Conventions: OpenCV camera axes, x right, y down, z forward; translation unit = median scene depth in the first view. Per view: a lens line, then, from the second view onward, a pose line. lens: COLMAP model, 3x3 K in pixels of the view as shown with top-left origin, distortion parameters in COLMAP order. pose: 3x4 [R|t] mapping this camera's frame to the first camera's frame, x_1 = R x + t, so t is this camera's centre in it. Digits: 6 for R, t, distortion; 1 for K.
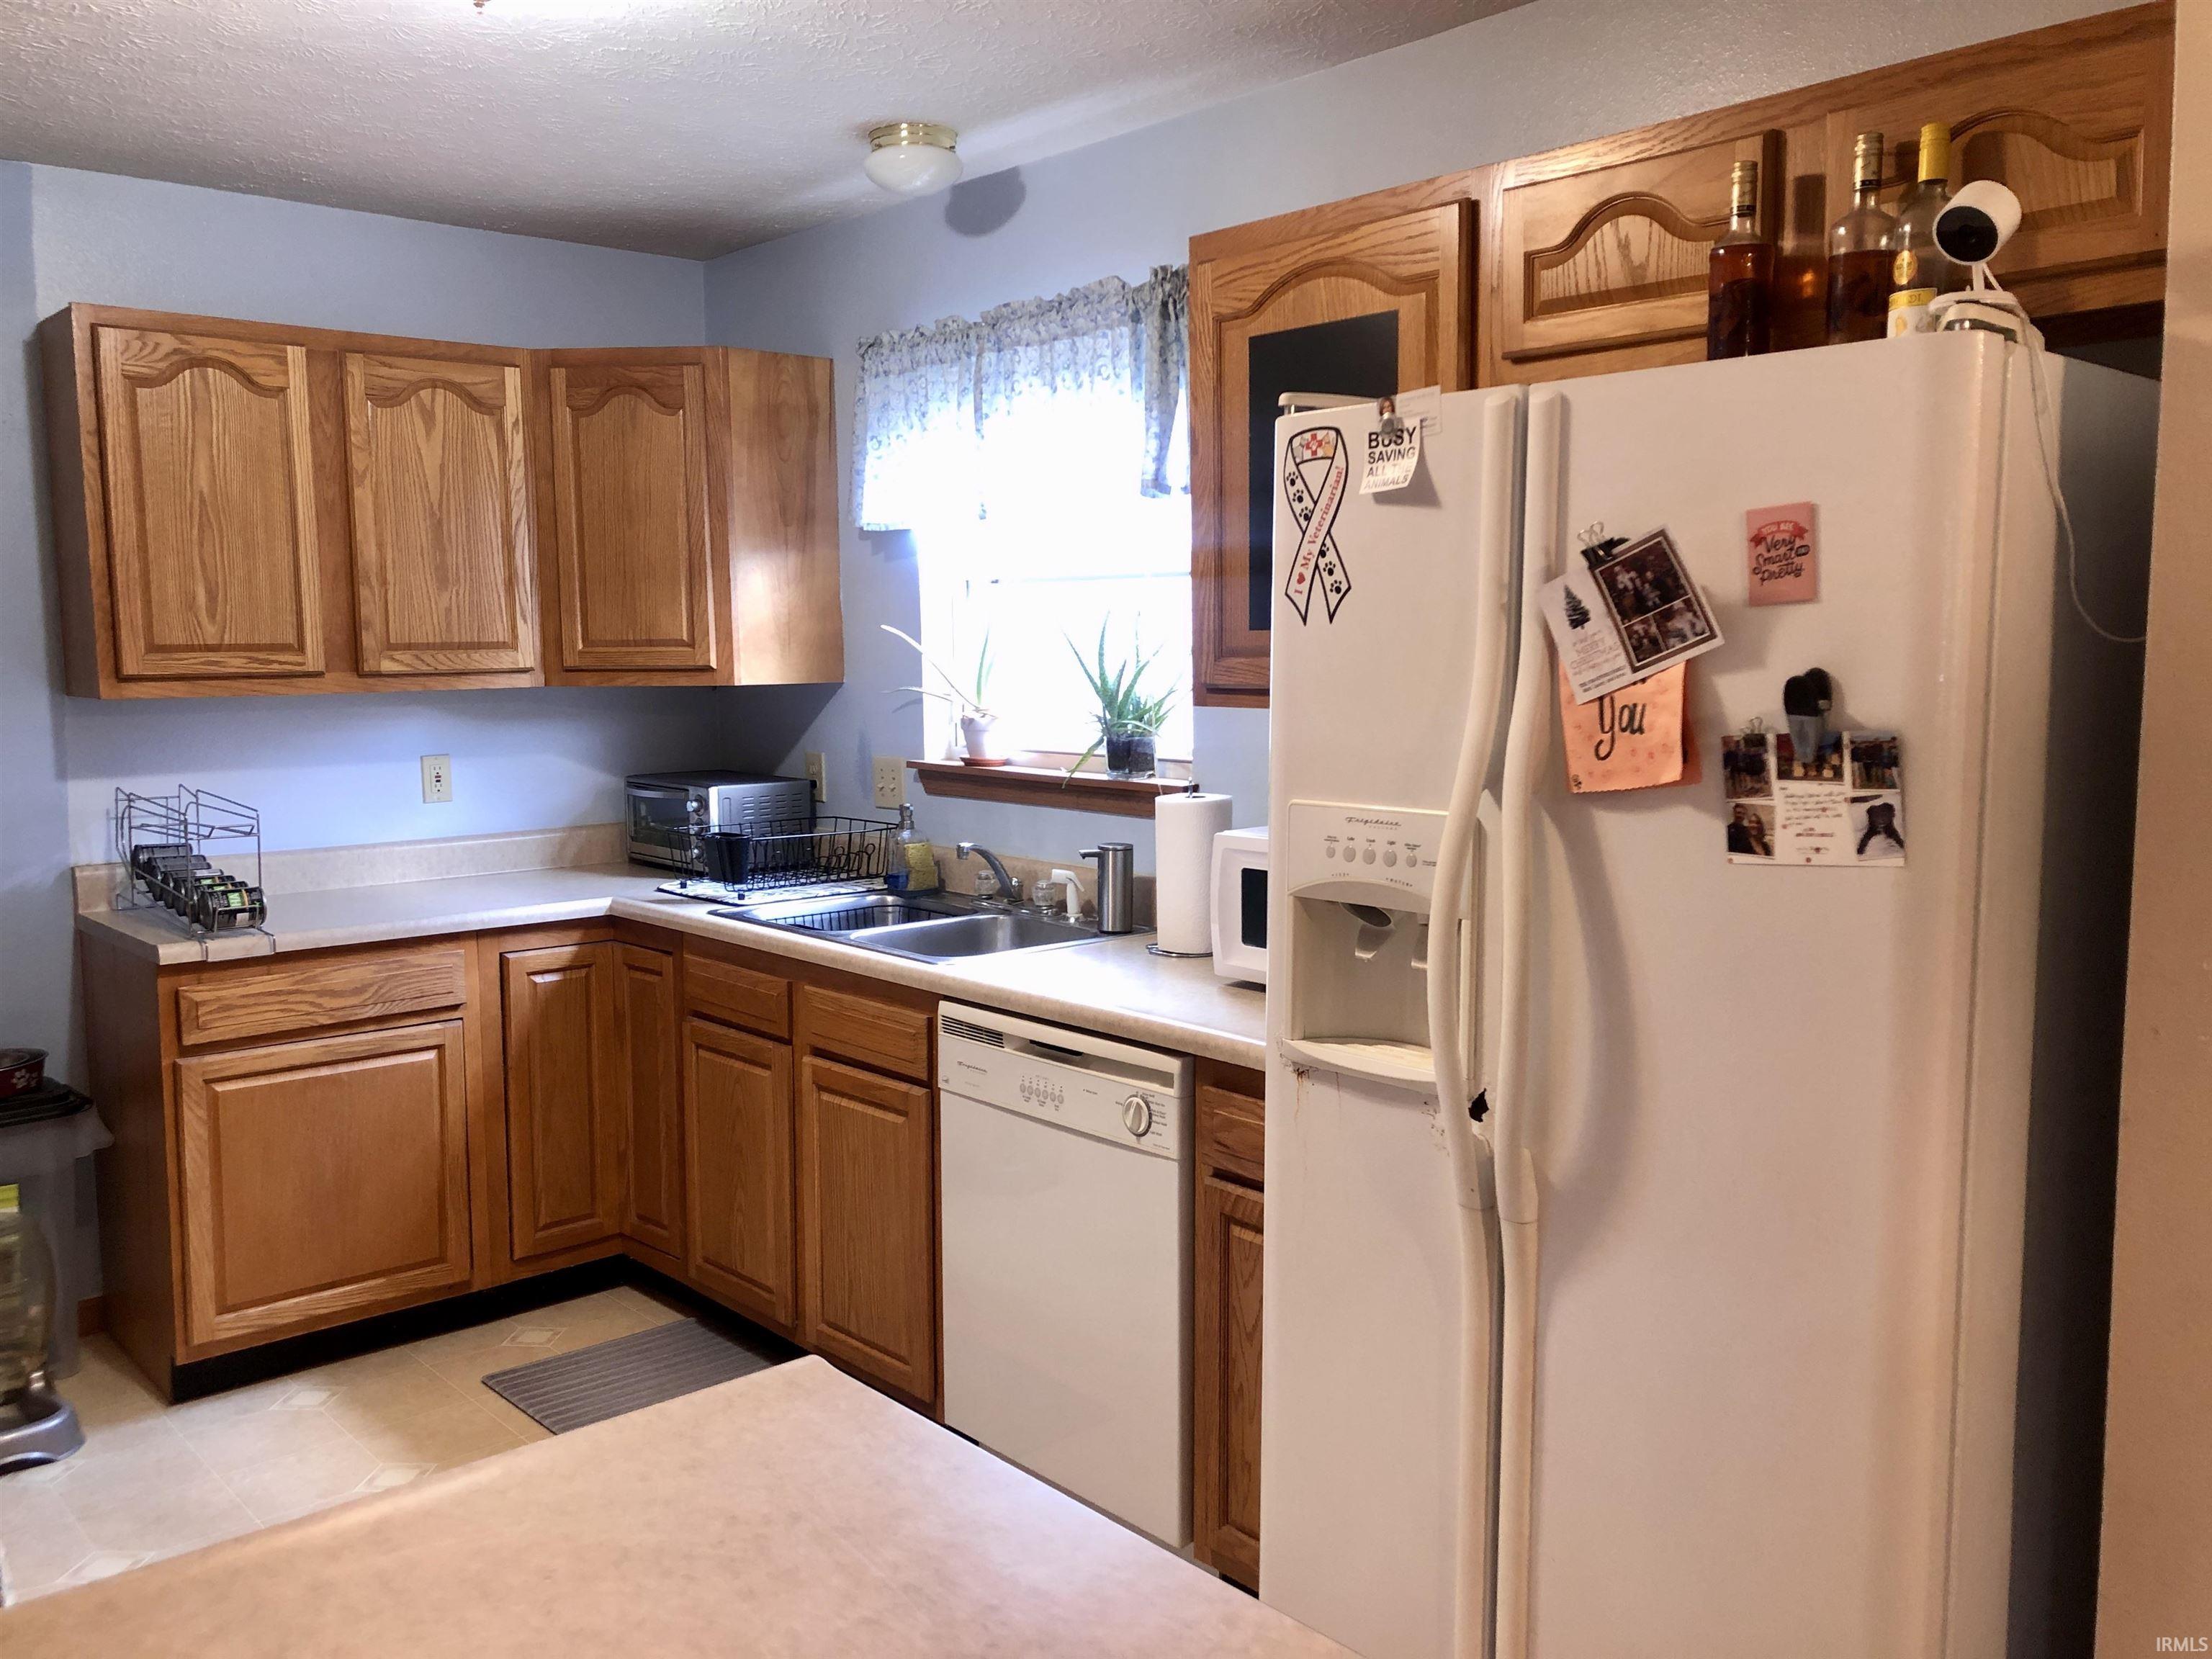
lens RADIAL K [[1794.1, 0, 1104.7], [0, 1794.1, 825.0], [0, 0, 1]] dist [0.041001, -0.050061]
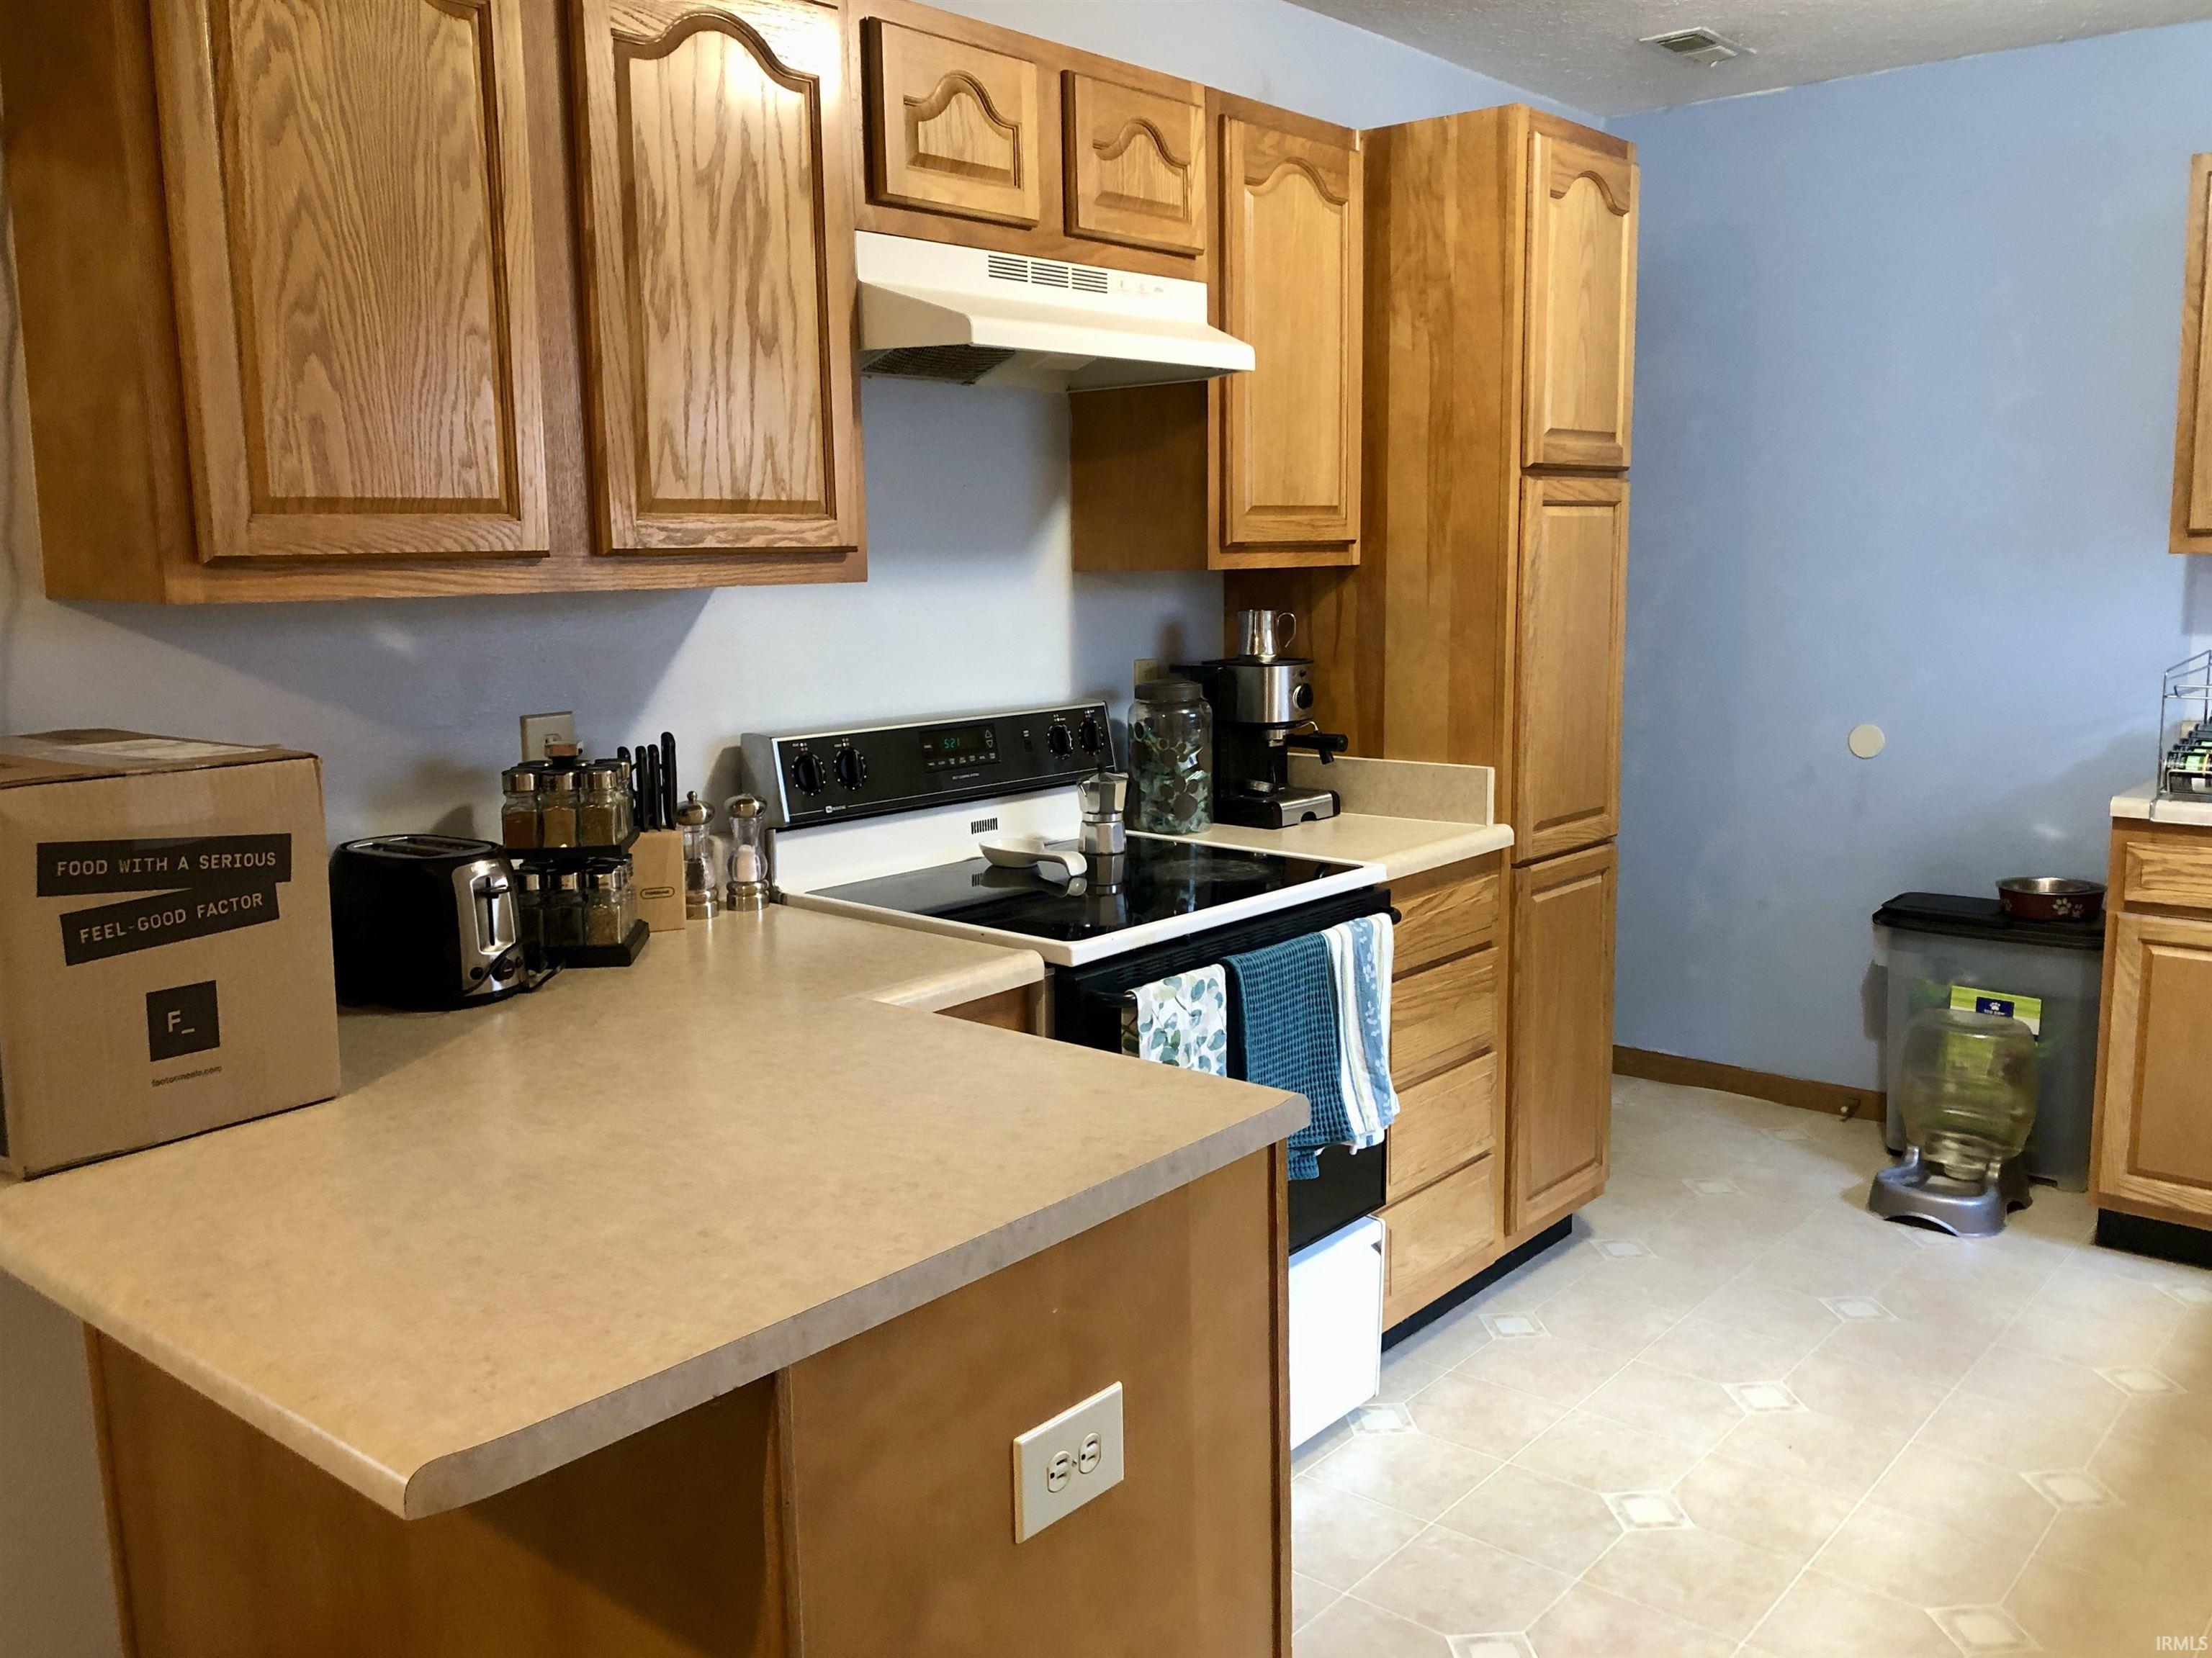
lens RADIAL K [[1794.0, 0, 1106.0], [0, 1794.0, 828.6], [0, 0, 1]] dist [0.041001, -0.050061]
pose [[0.118101, 0.161125, -0.979842, 0.400579], [-0.089993, 0.984424, 0.151031, -0.017853], [0.988915, 0.070342, 0.130762, 0.301402]]
